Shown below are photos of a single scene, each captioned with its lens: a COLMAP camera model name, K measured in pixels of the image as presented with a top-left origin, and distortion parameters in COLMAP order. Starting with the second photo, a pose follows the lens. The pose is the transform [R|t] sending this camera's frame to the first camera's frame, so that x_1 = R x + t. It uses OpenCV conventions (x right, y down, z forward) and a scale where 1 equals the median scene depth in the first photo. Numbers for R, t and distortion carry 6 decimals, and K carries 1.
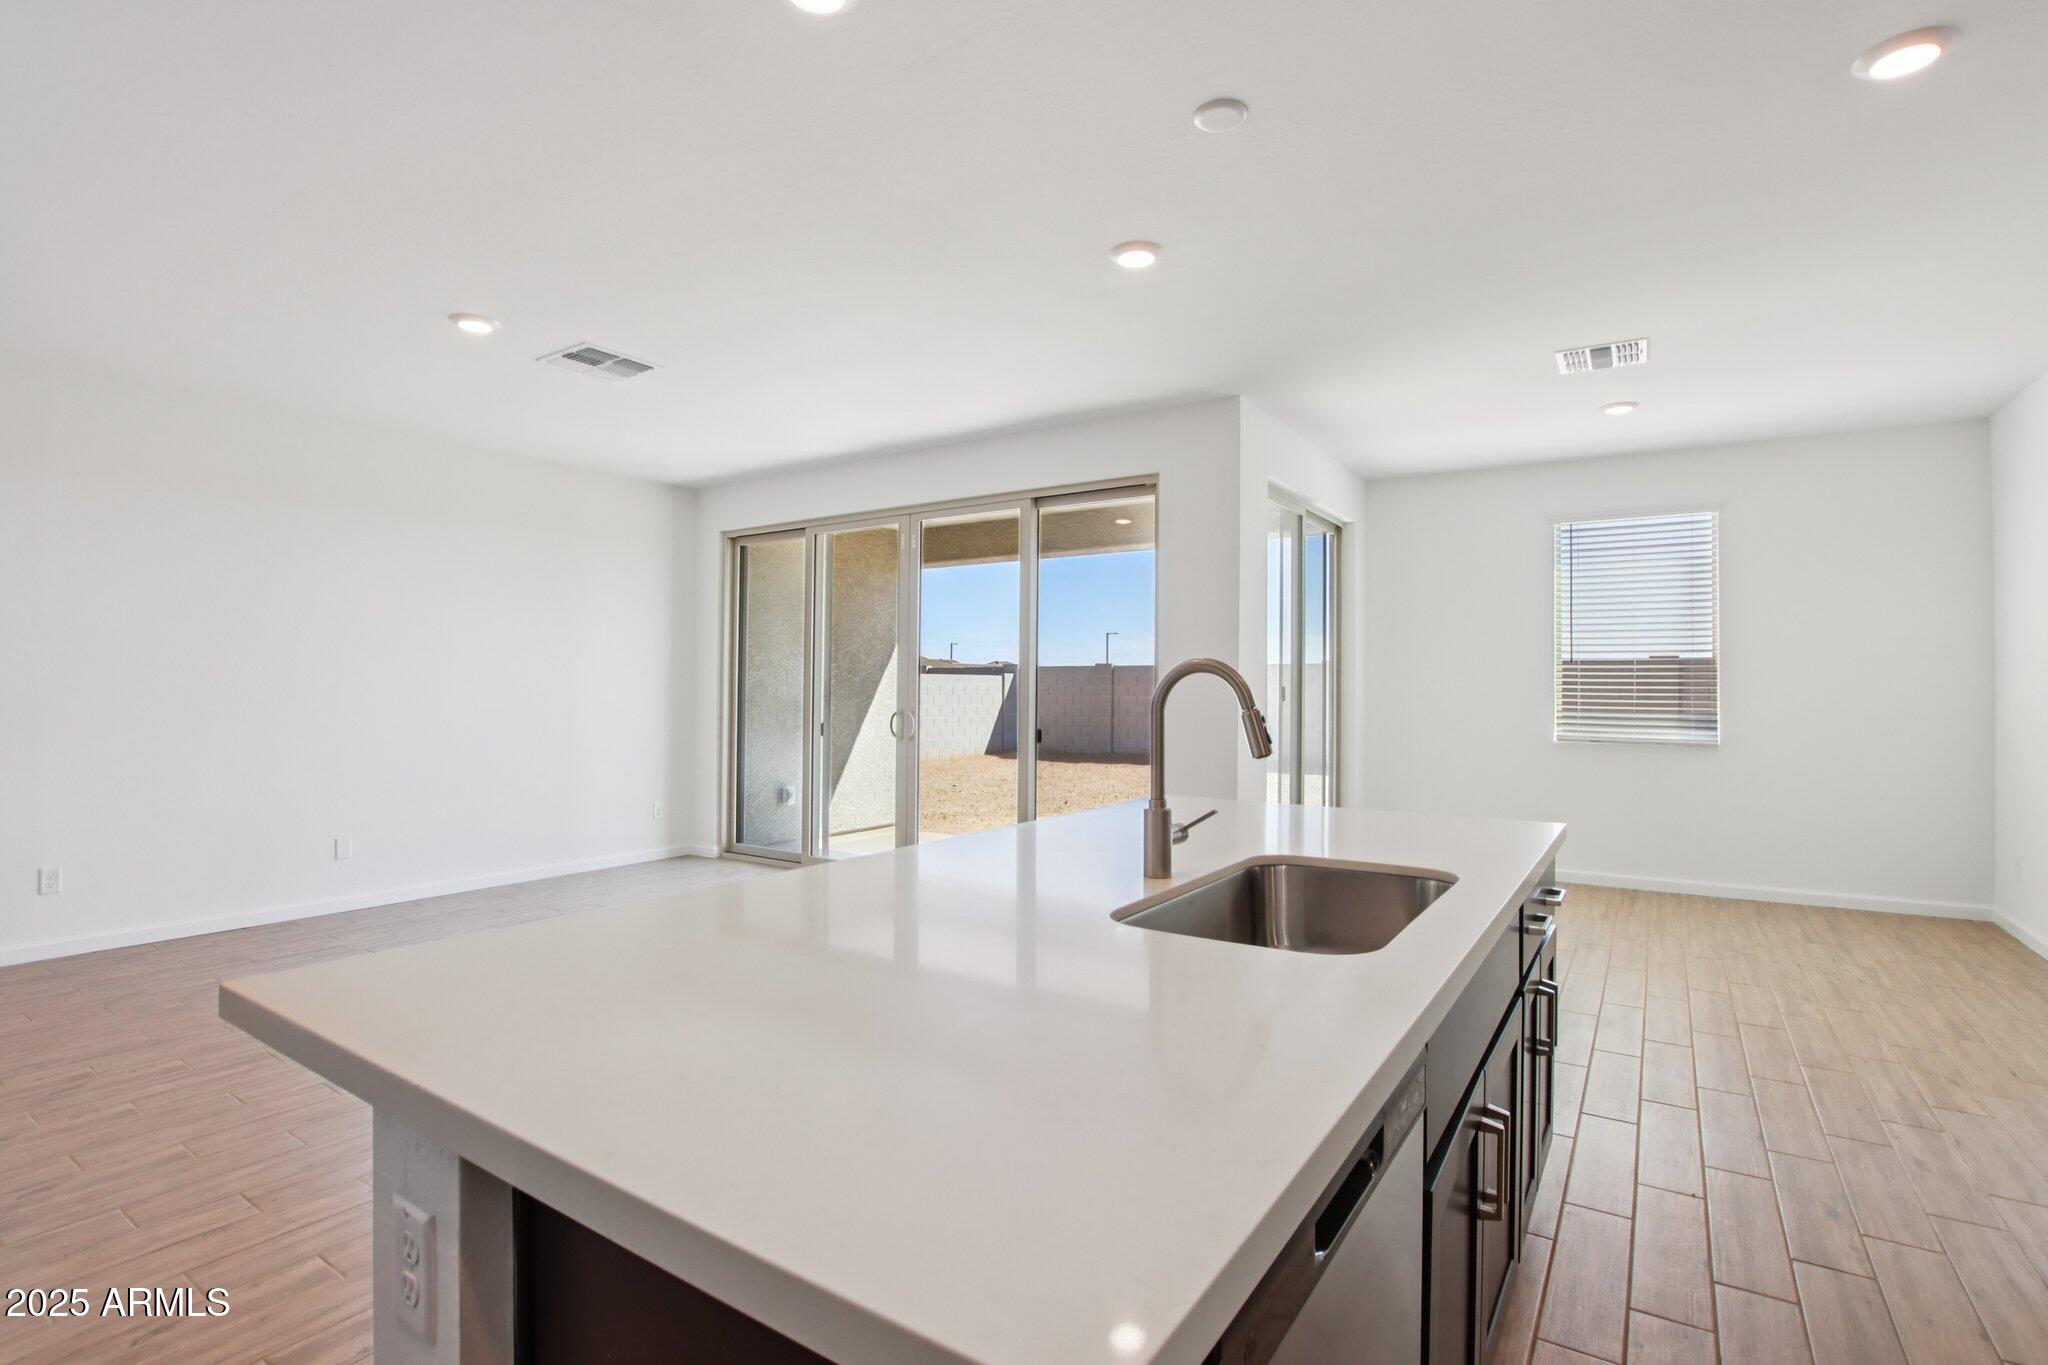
lens RADIAL K [[980.2, 0, 1003.6], [0, 980.2, 695.0], [0, 0, 1]] dist [-0.012465, 0.003361]
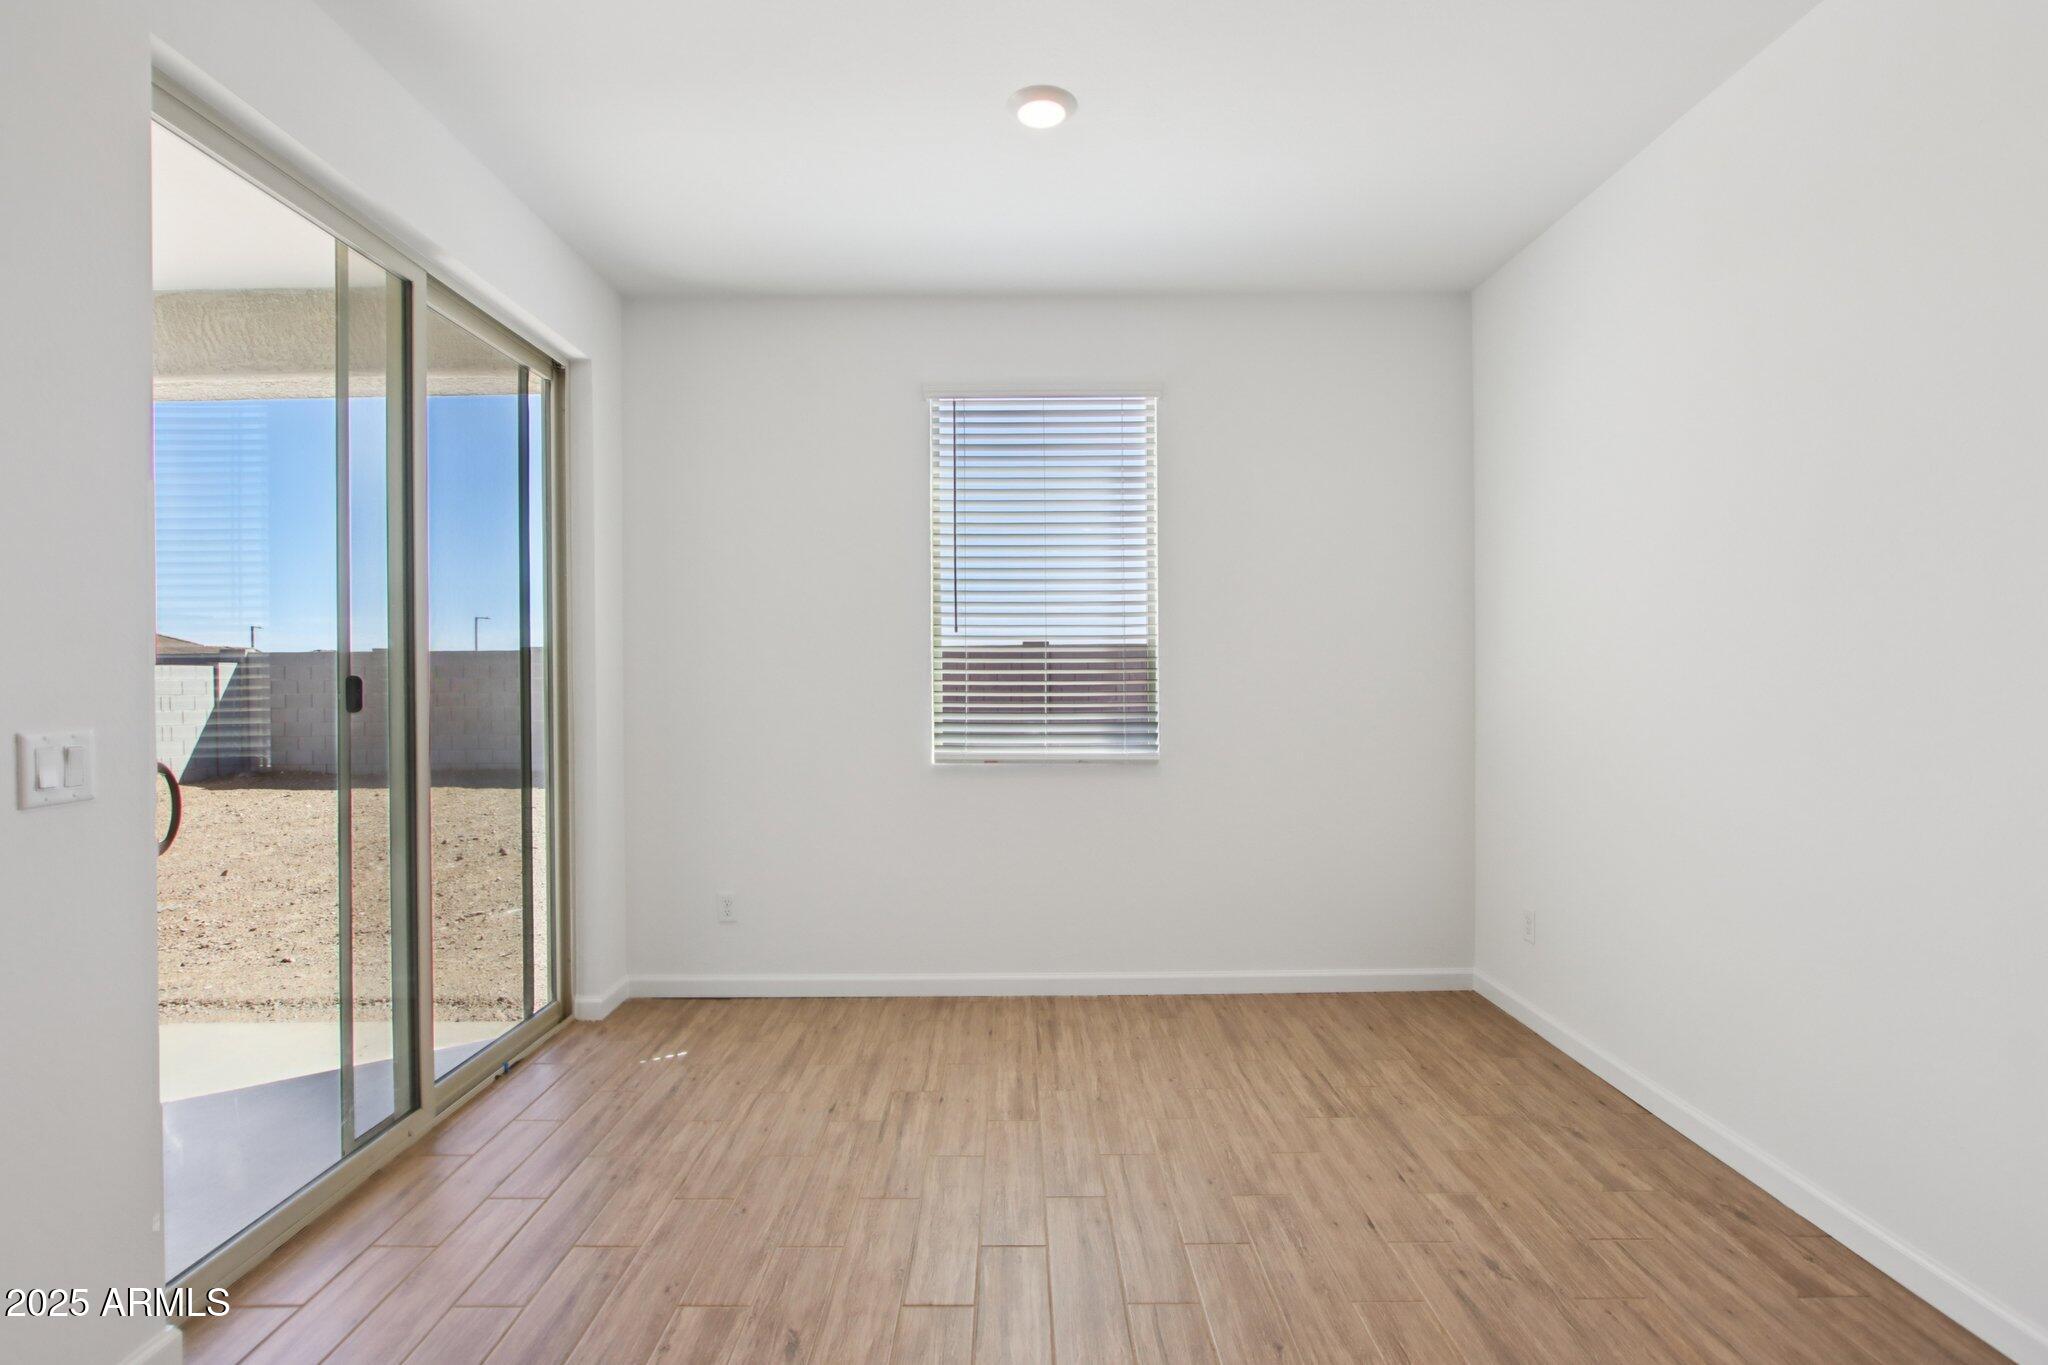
lens RADIAL K [[980.2, 0, 1015.2], [0, 980.2, 680.1], [0, 0, 1]] dist [-0.012465, 0.003361]
pose [[0.832919, -0.012329, 0.553258, 0.275362], [0.015562, 0.999878, -0.001148, -0.002158], [-0.553177, 0.009566, 0.833009, 0.473744]]
